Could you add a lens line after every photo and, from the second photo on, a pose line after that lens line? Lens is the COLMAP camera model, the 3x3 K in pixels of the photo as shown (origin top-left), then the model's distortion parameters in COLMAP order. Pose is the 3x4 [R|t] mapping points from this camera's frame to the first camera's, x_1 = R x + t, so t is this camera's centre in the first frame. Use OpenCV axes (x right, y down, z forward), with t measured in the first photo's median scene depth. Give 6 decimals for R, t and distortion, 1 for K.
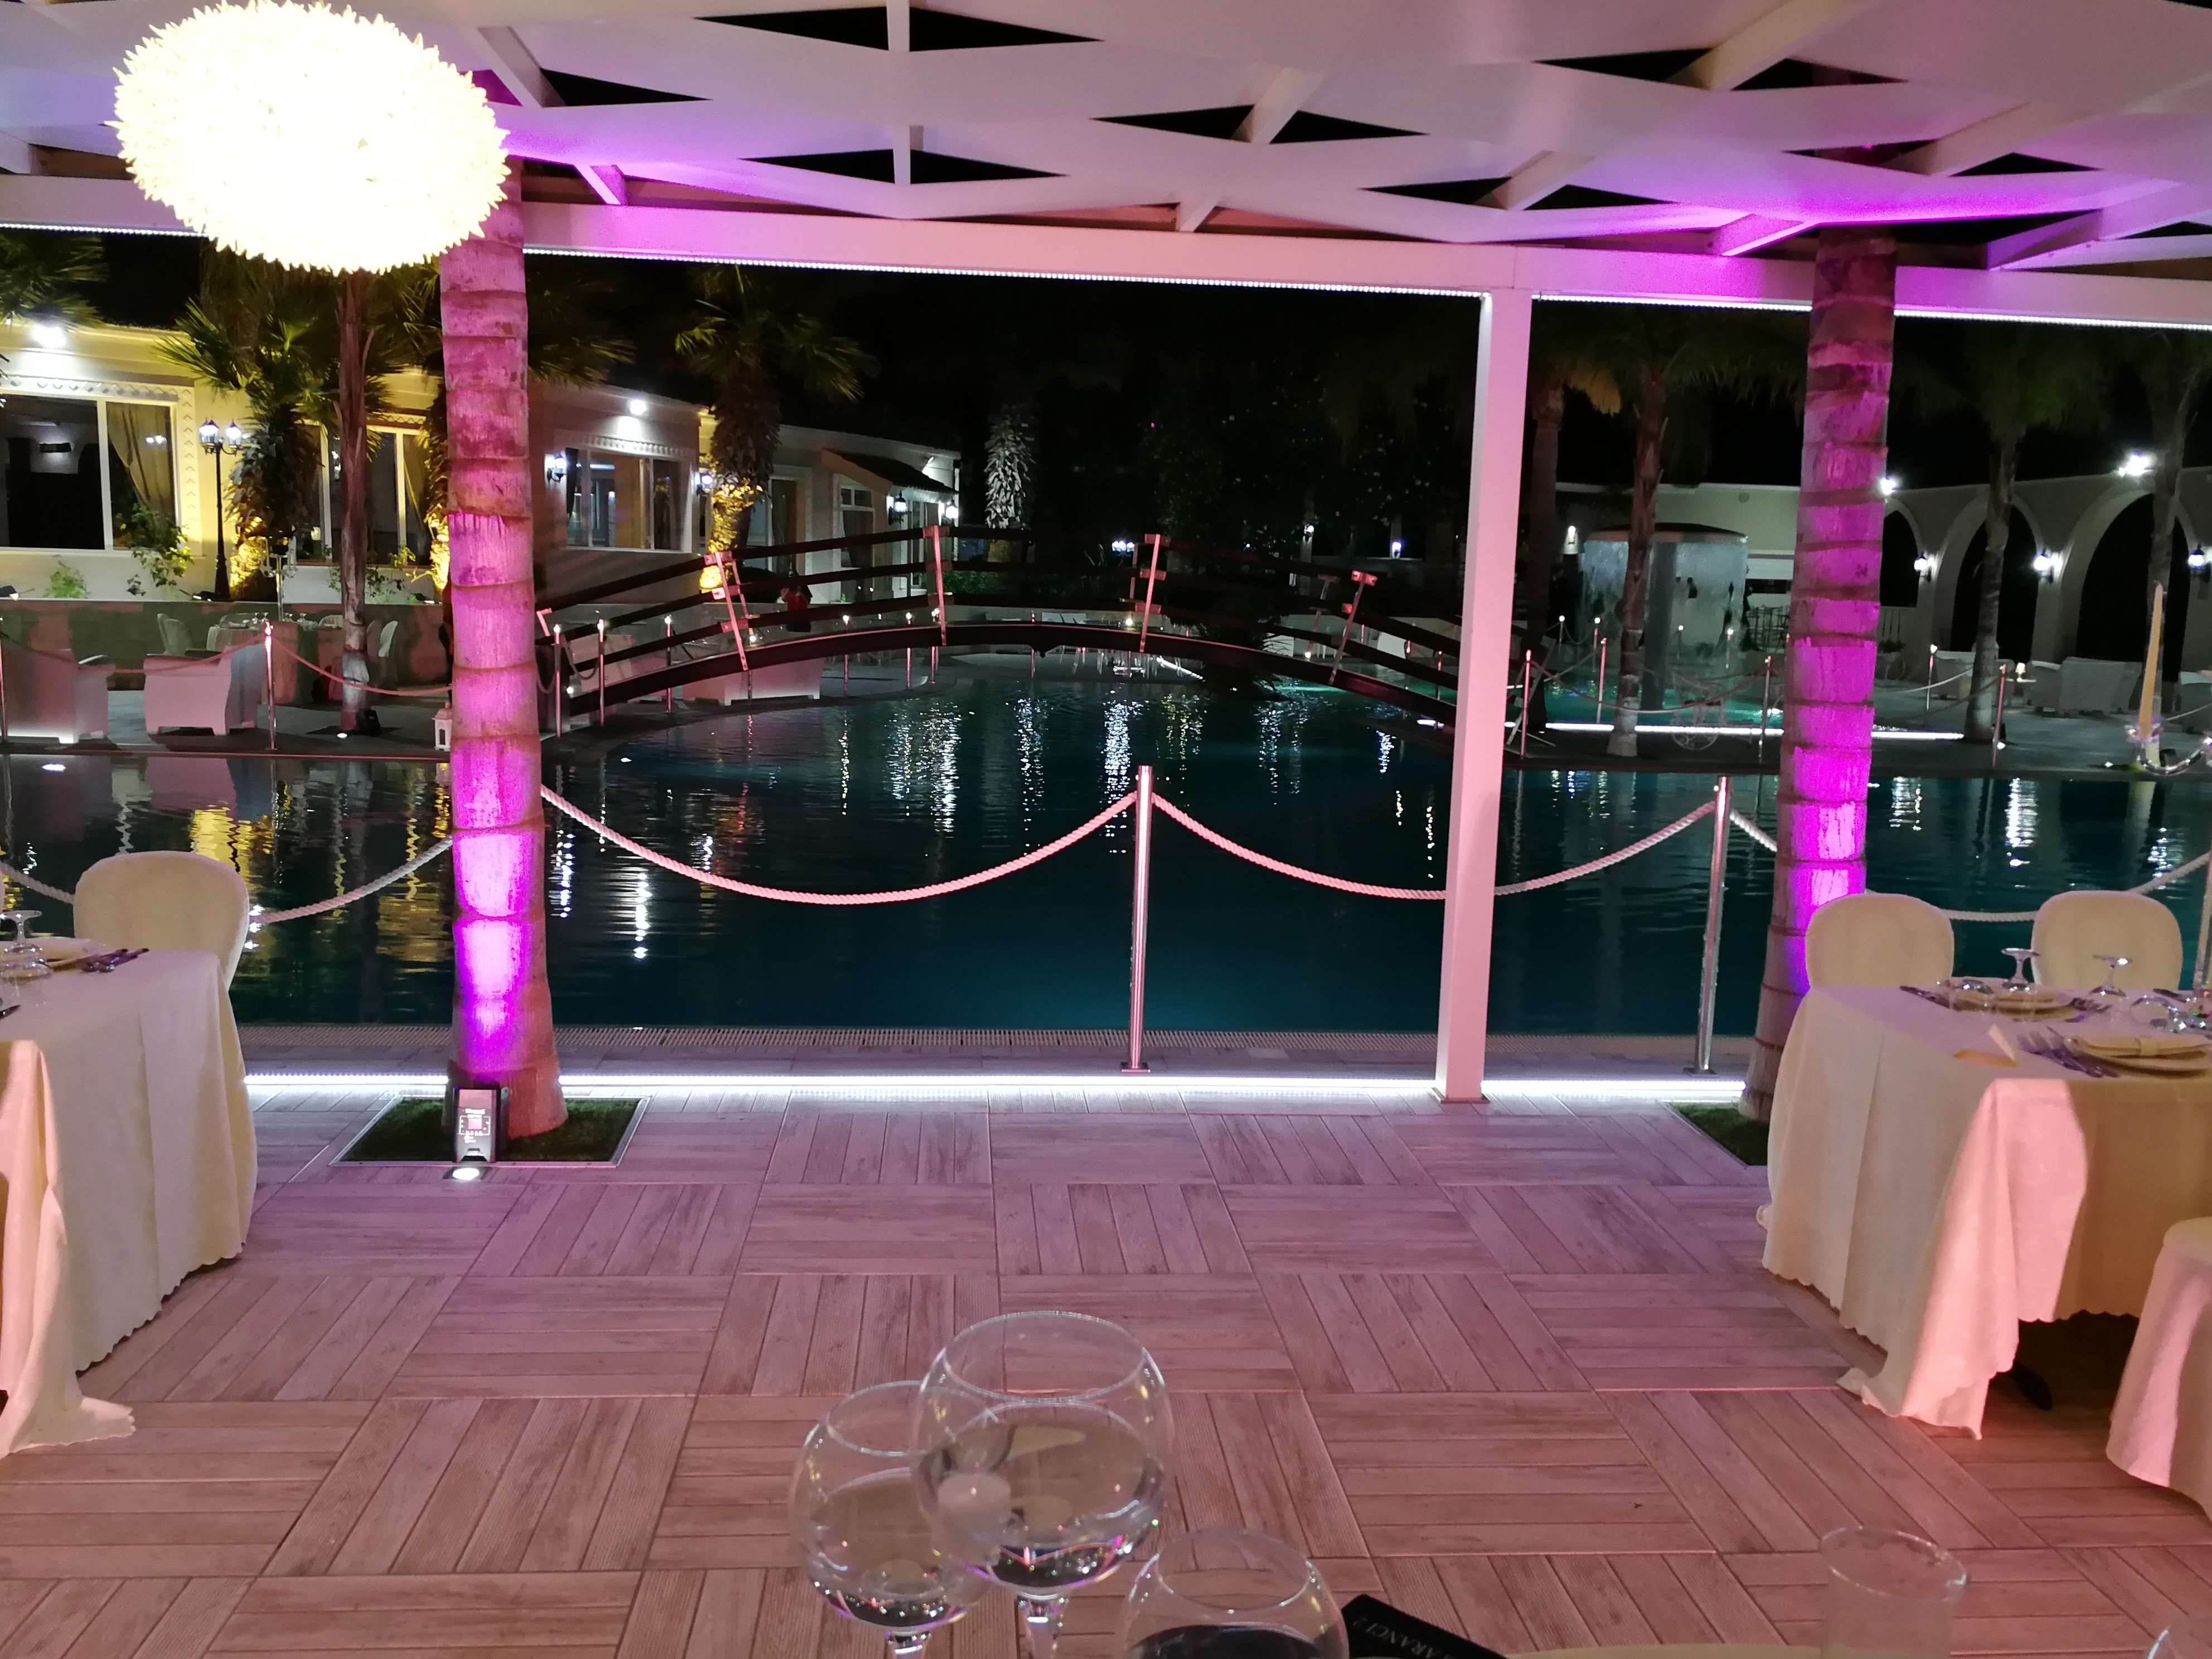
lens RADIAL K [[1741.1, 0, 1103.2], [0, 1741.1, 831.8], [0, 0, 1]] dist [0.040399, -0.042950]
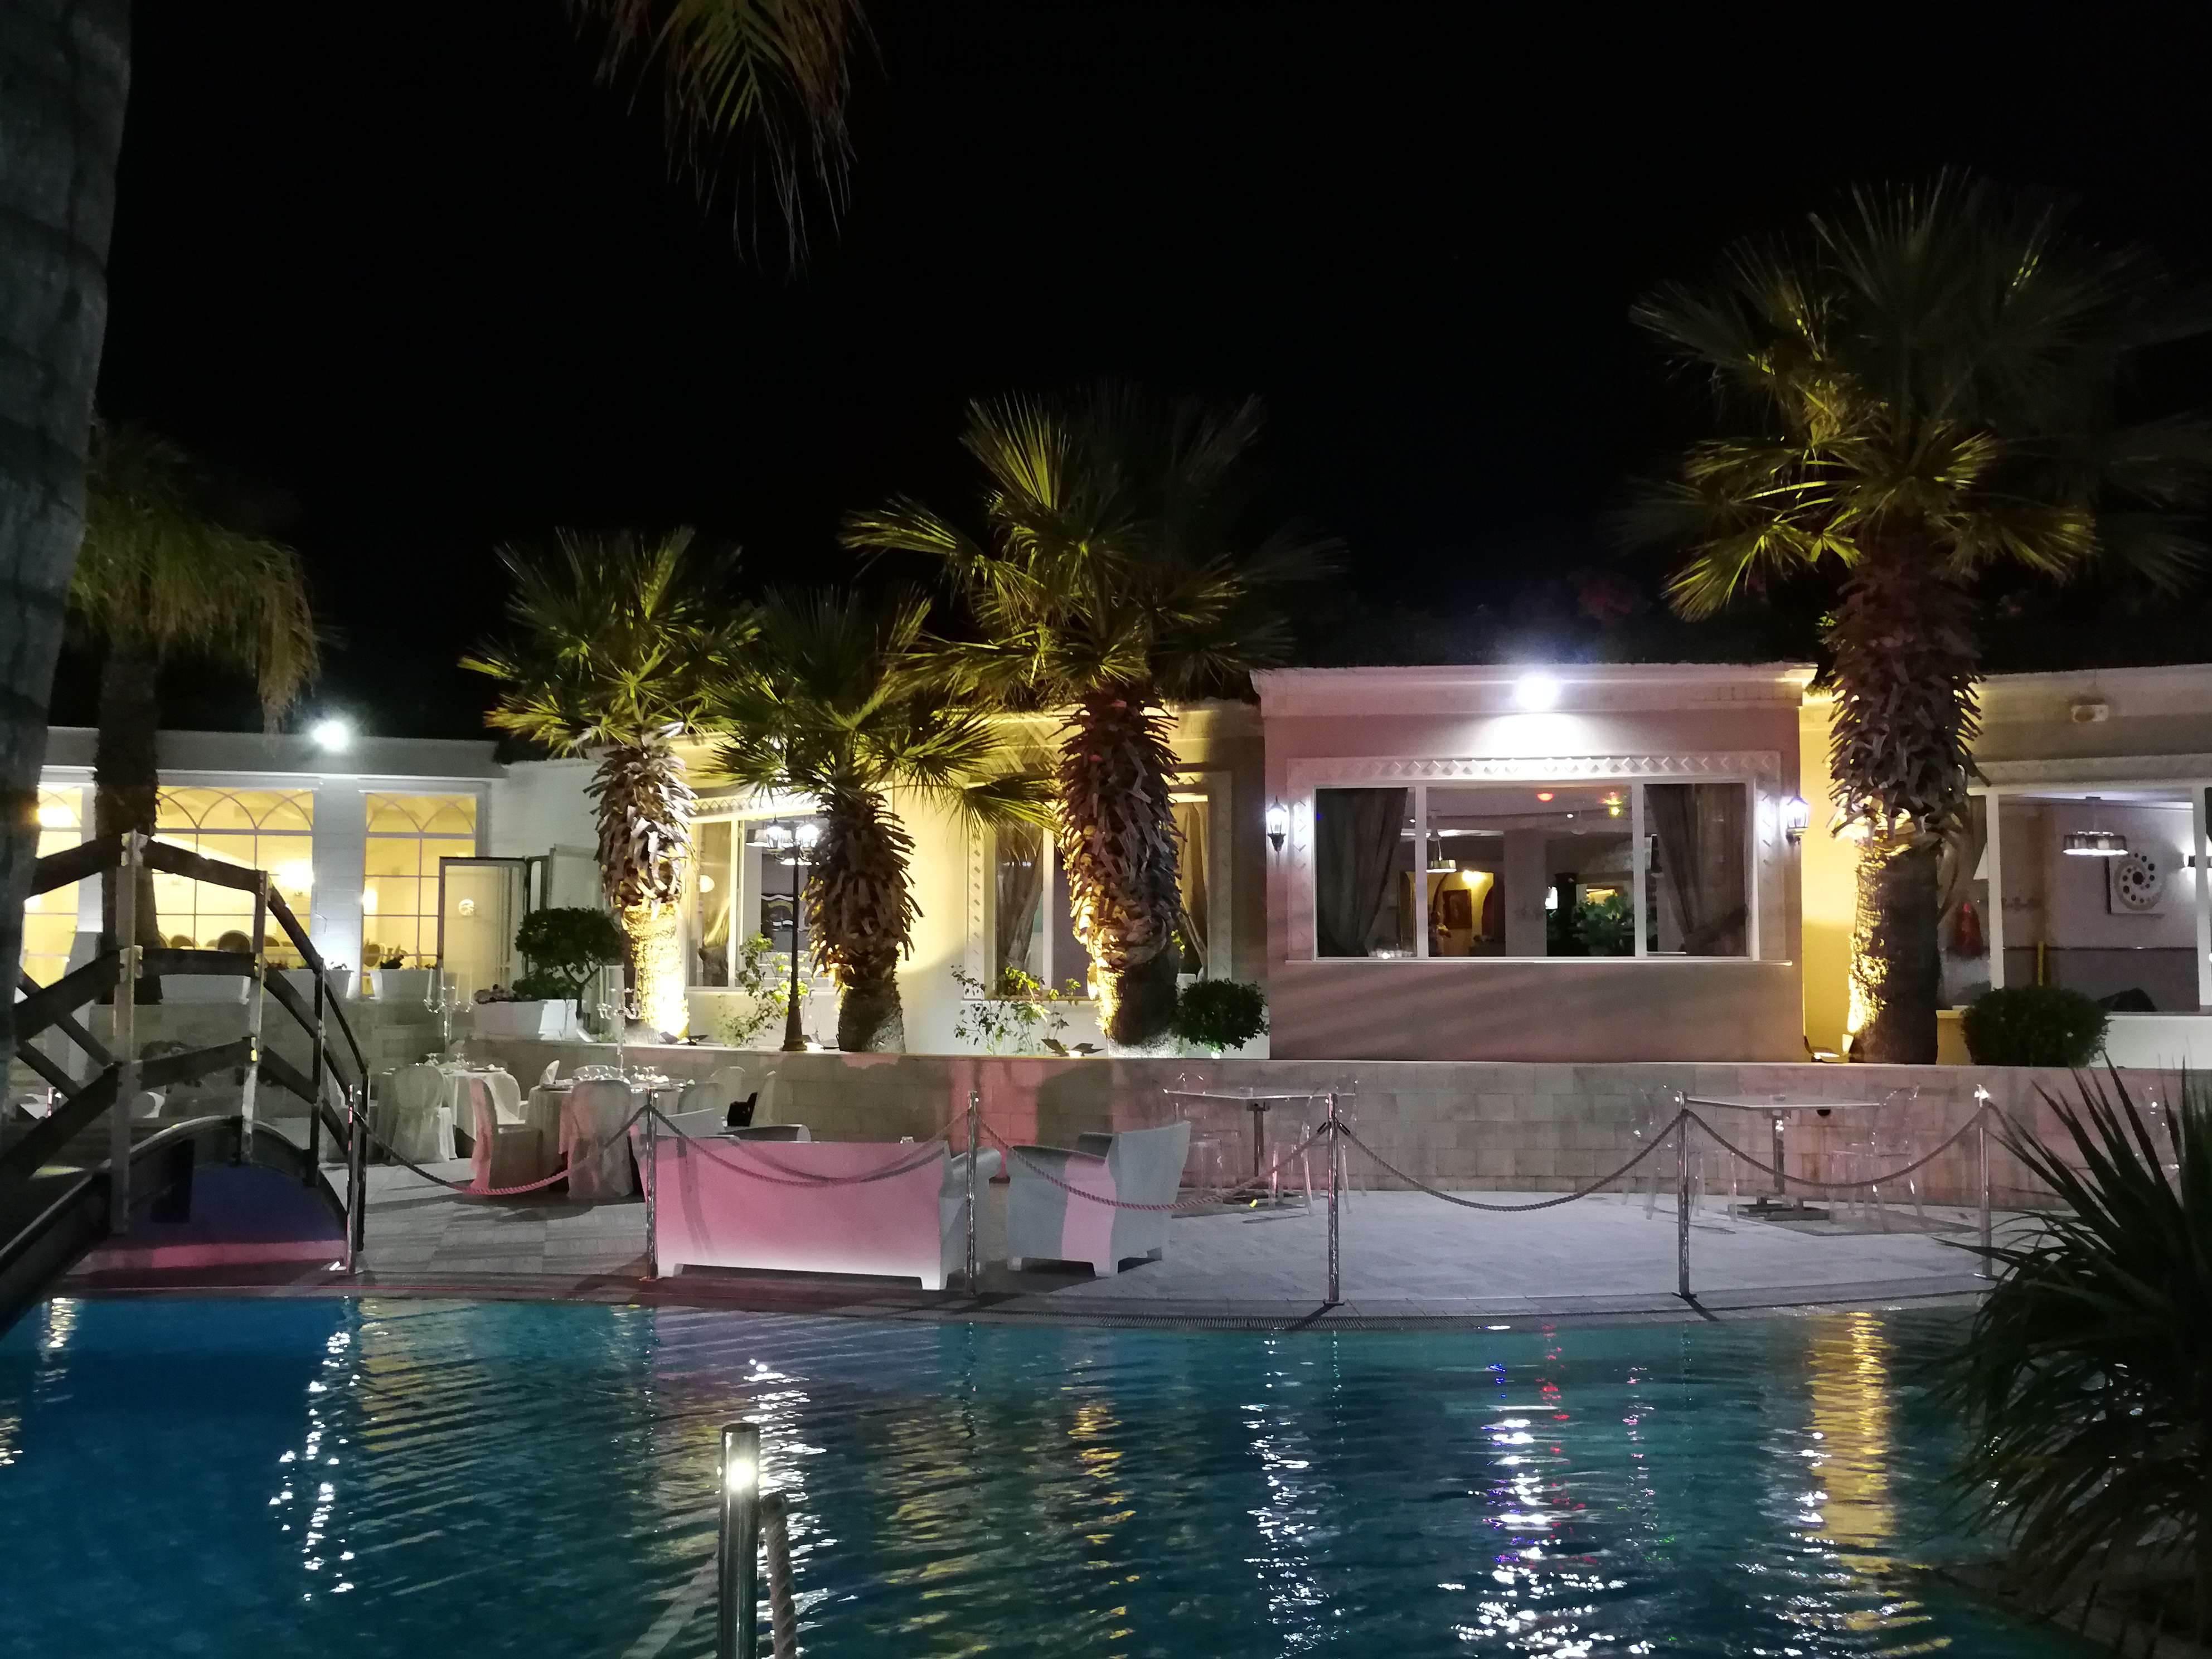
lens RADIAL K [[1741.1, 0, 1114.5], [0, 1741.1, 823.7], [0, 0, 1]] dist [0.040399, -0.042950]
pose [[0.195204, -0.113268, -0.974200, 0.556434], [-0.139191, 0.980055, -0.141839, -0.271539], [0.970835, 0.163288, 0.175545, 1.941656]]
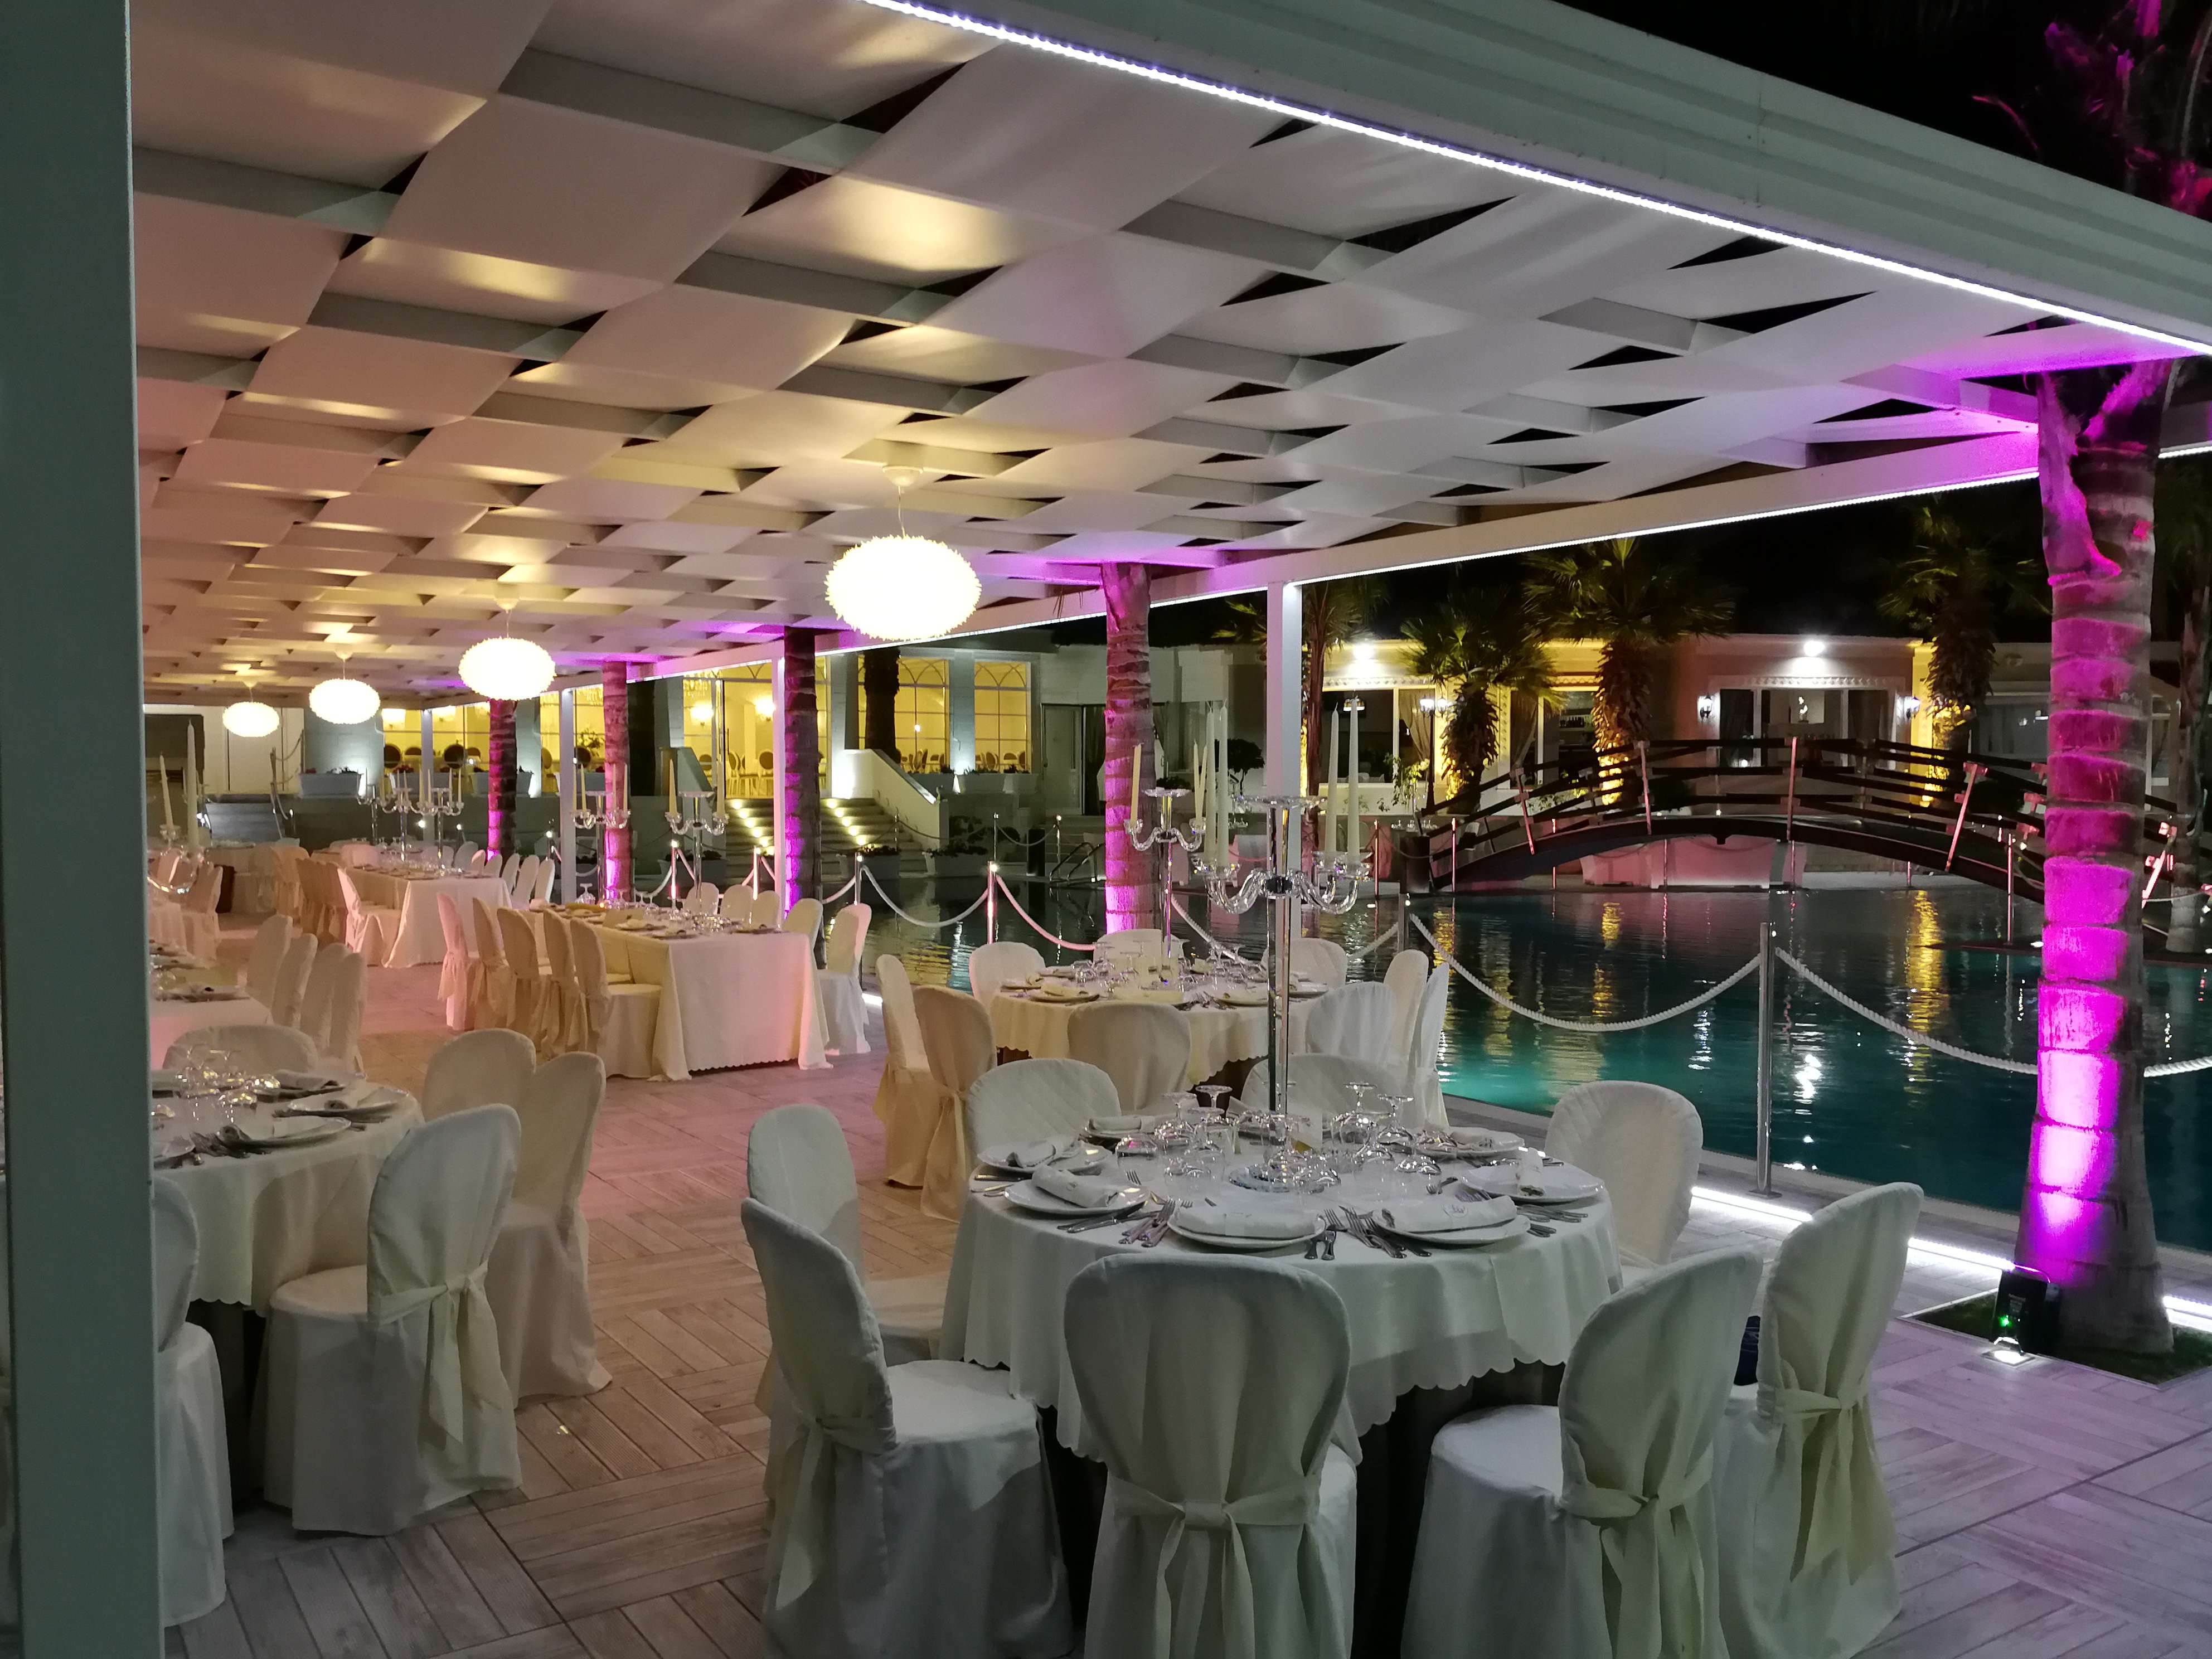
lens RADIAL K [[1741.1, 0, 1108.9], [0, 1741.1, 832.3], [0, 0, 1]] dist [0.040399, -0.042950]
pose [[0.479346, -0.007408, -0.877595, 1.332275], [-0.115287, 0.990768, -0.071333, 0.045950], [0.870021, 0.135368, 0.474066, 0.111553]]
